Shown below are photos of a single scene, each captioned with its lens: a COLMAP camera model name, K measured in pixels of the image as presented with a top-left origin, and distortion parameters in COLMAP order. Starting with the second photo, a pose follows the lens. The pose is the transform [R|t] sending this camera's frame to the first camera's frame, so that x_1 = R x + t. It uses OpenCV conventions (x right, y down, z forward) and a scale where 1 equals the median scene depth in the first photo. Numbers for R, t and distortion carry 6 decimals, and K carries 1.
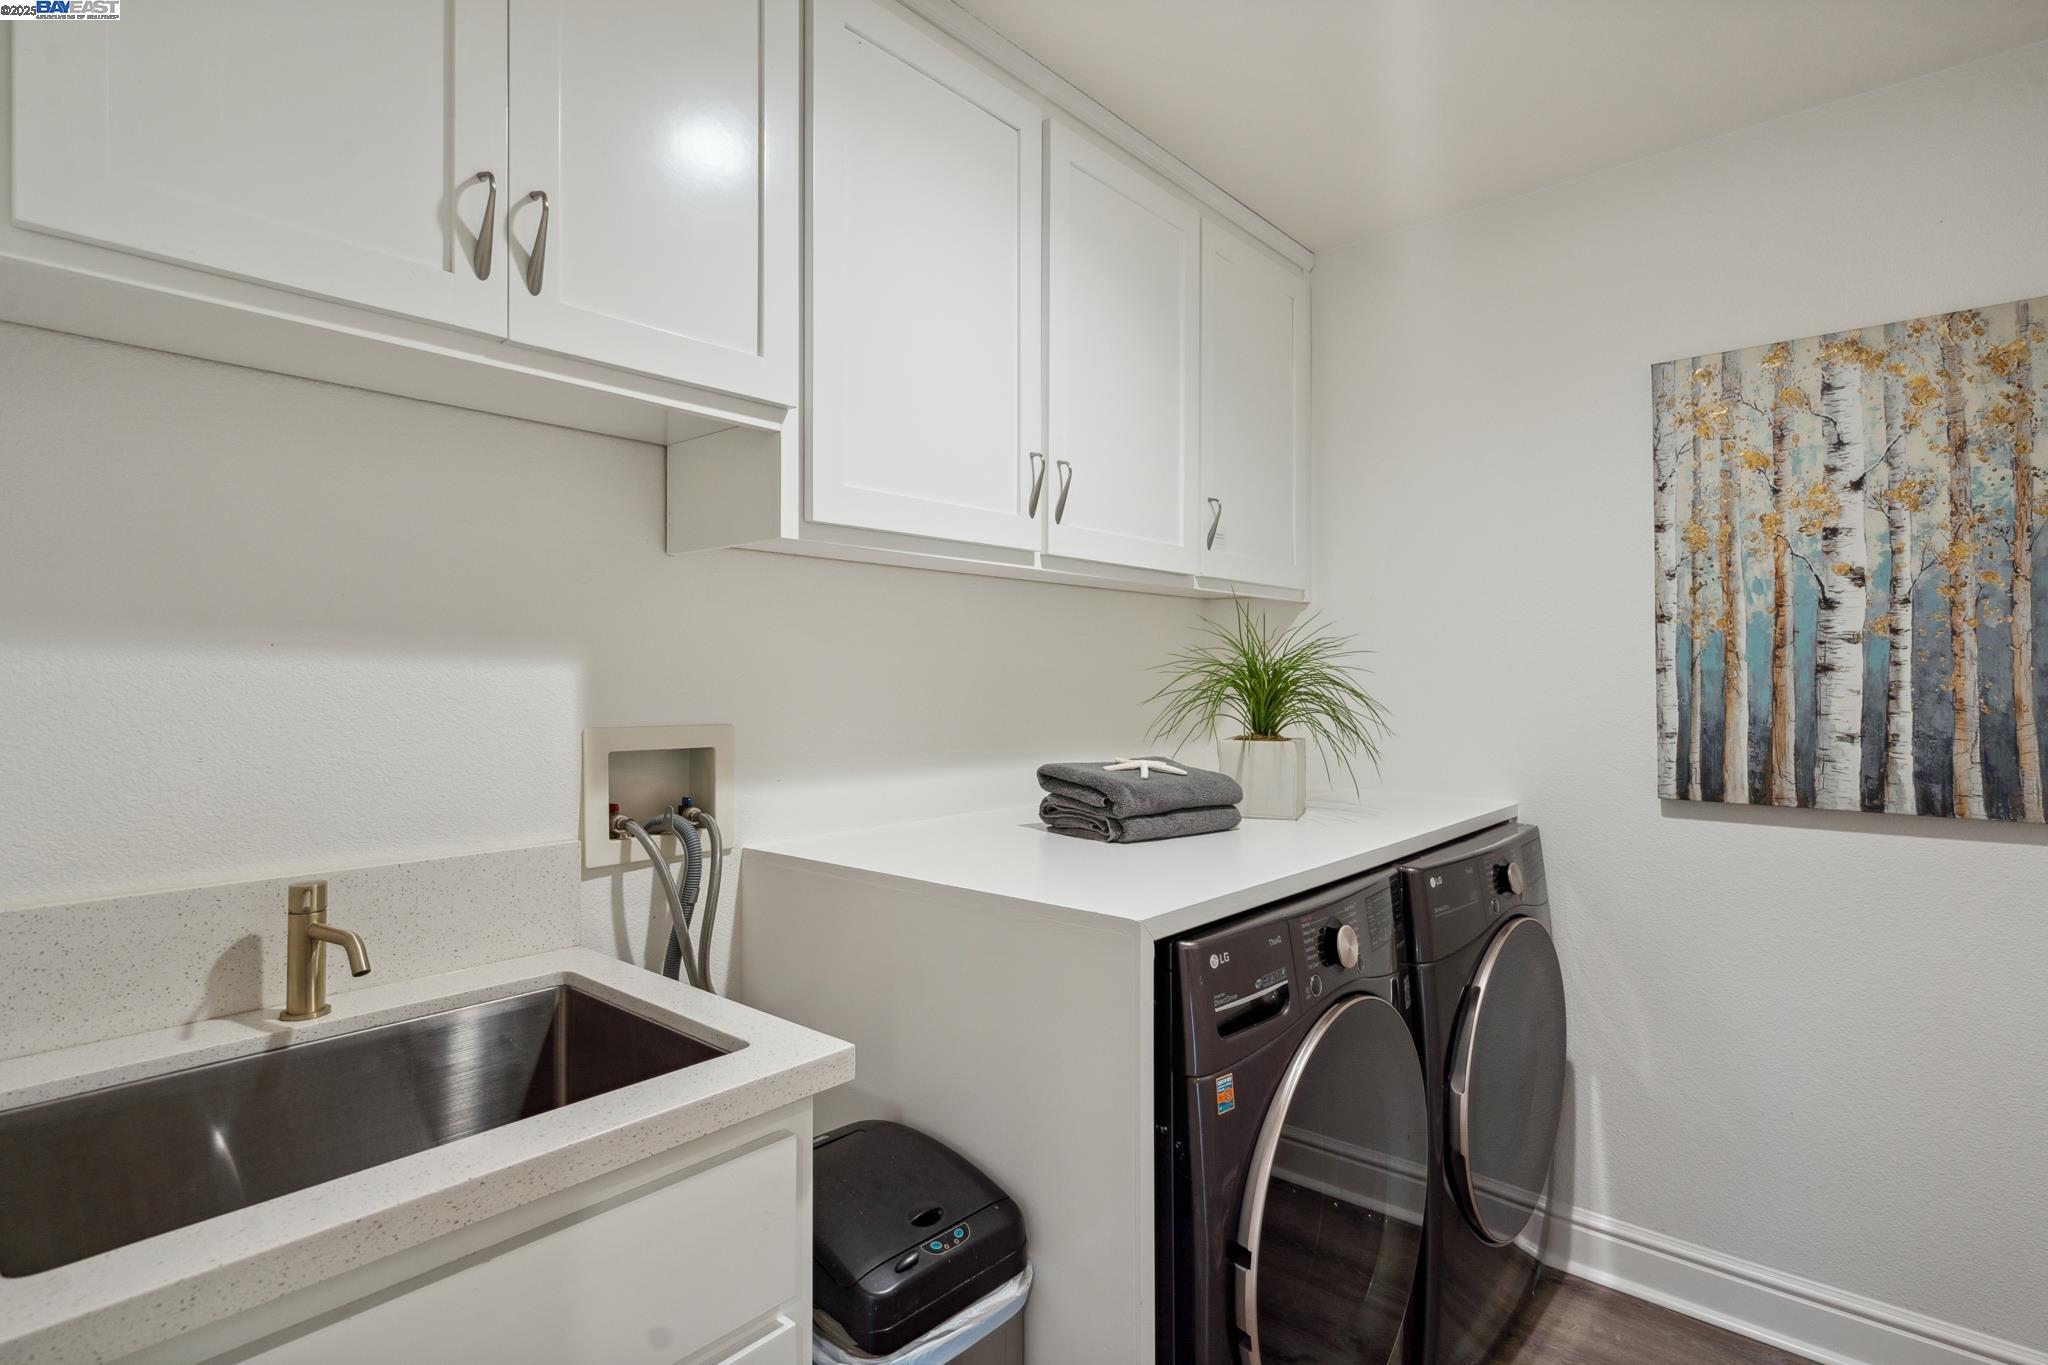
lens RADIAL K [[1019.4, 0, 1022.8], [0, 1019.4, 678.6], [0, 0, 1]] dist [0.000405, 0.000276]
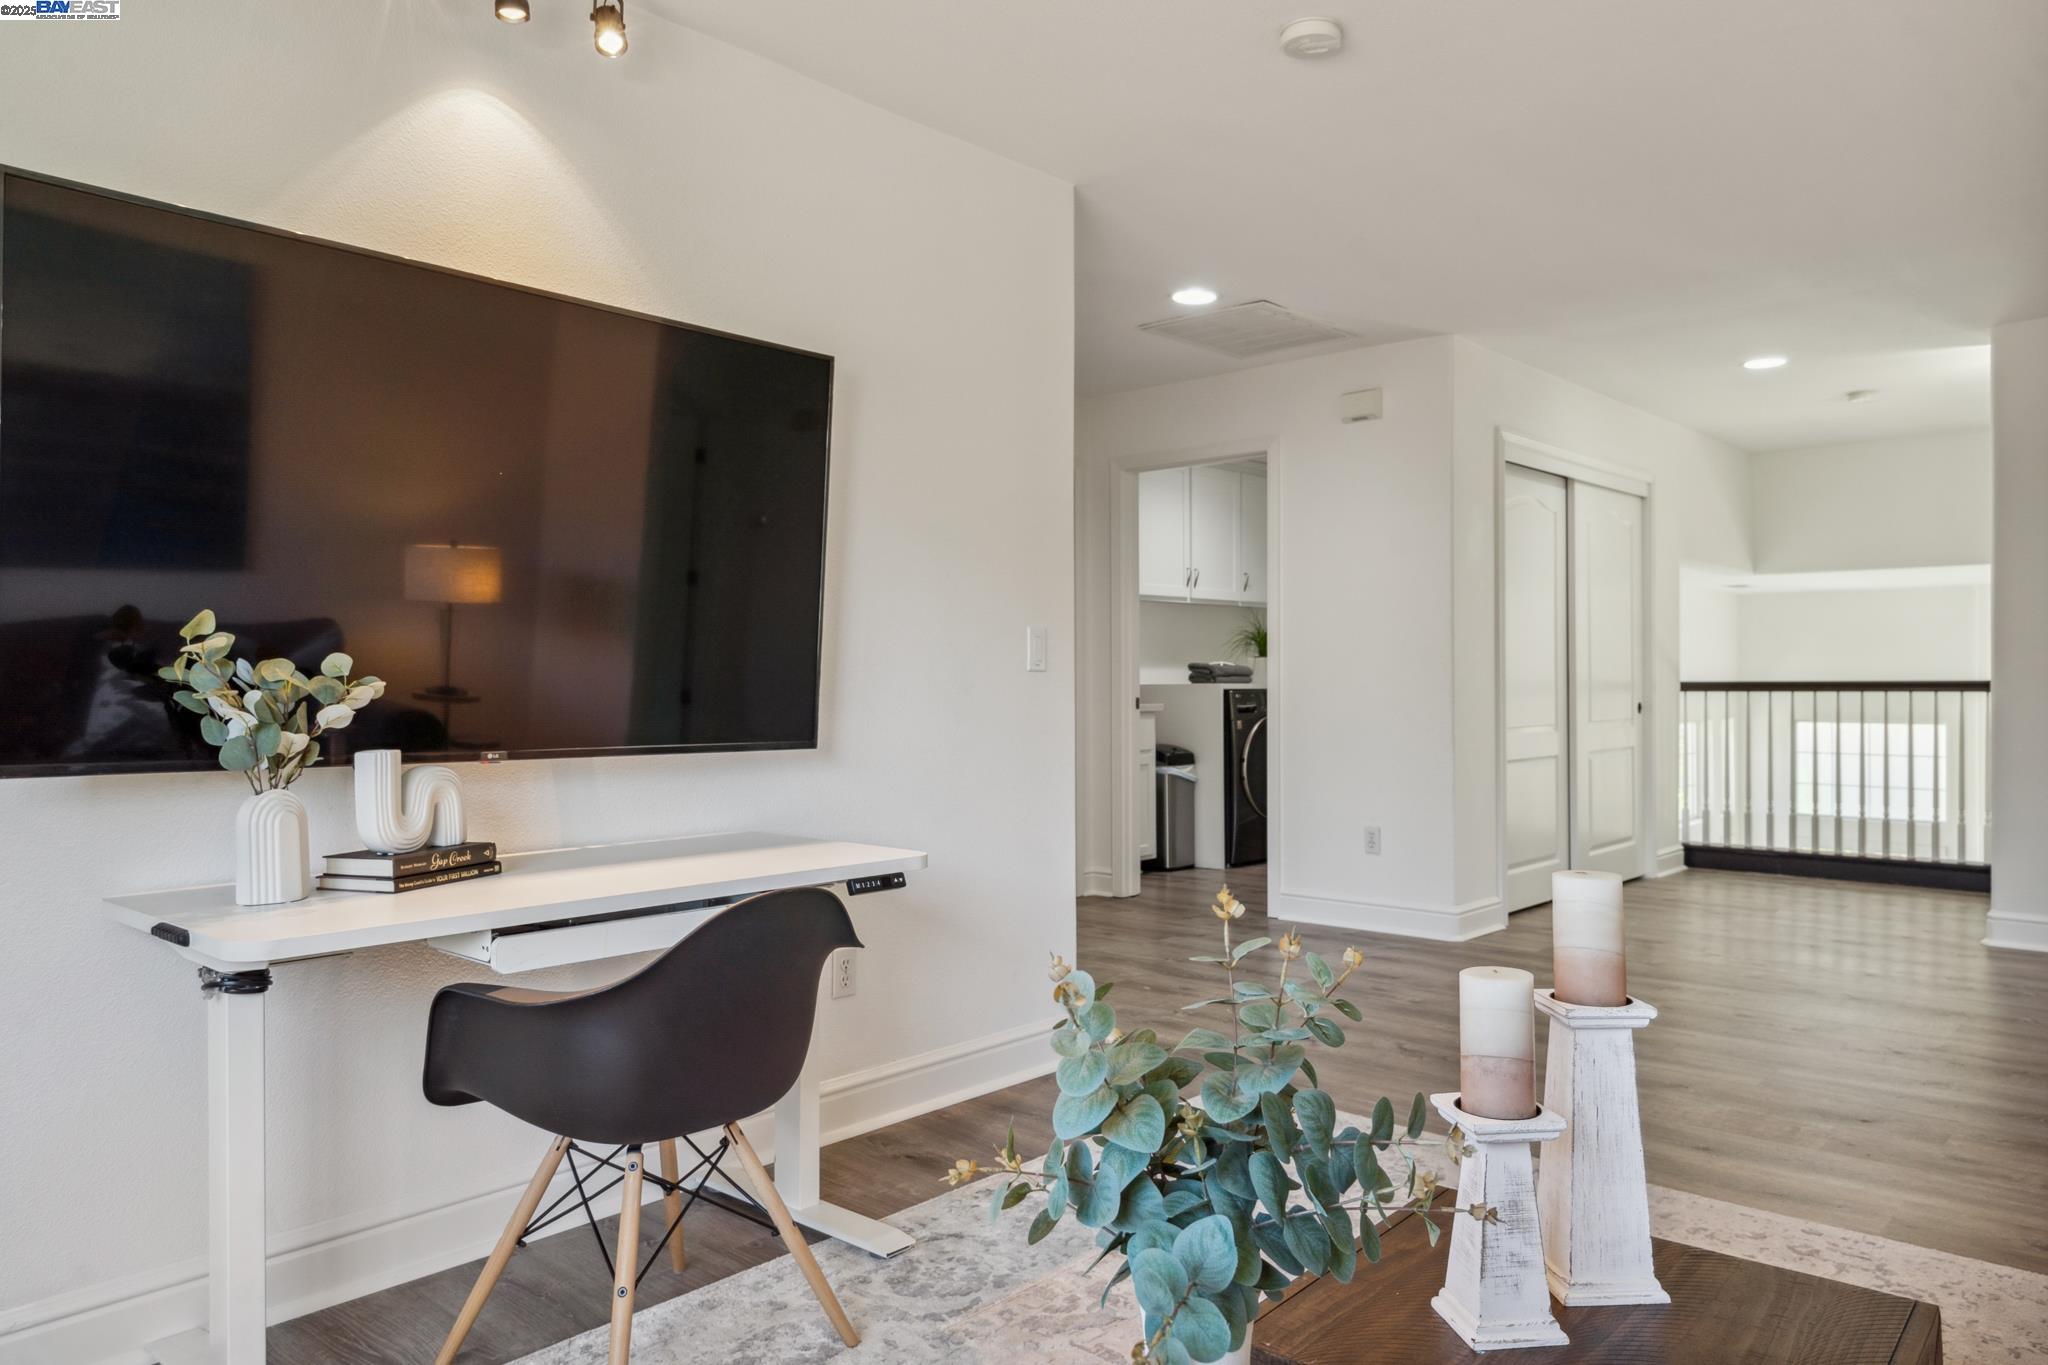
lens RADIAL K [[1387.1, 0, 1025.4], [0, 1387.1, 682.8], [0, 0, 1]] dist [-0.000240, -0.000003]
pose [[0.999631, -0.004418, -0.026795, -0.391544], [0.004518, 0.999983, 0.003645, 0.133000], [0.026778, -0.003765, 0.999634, -3.467909]]
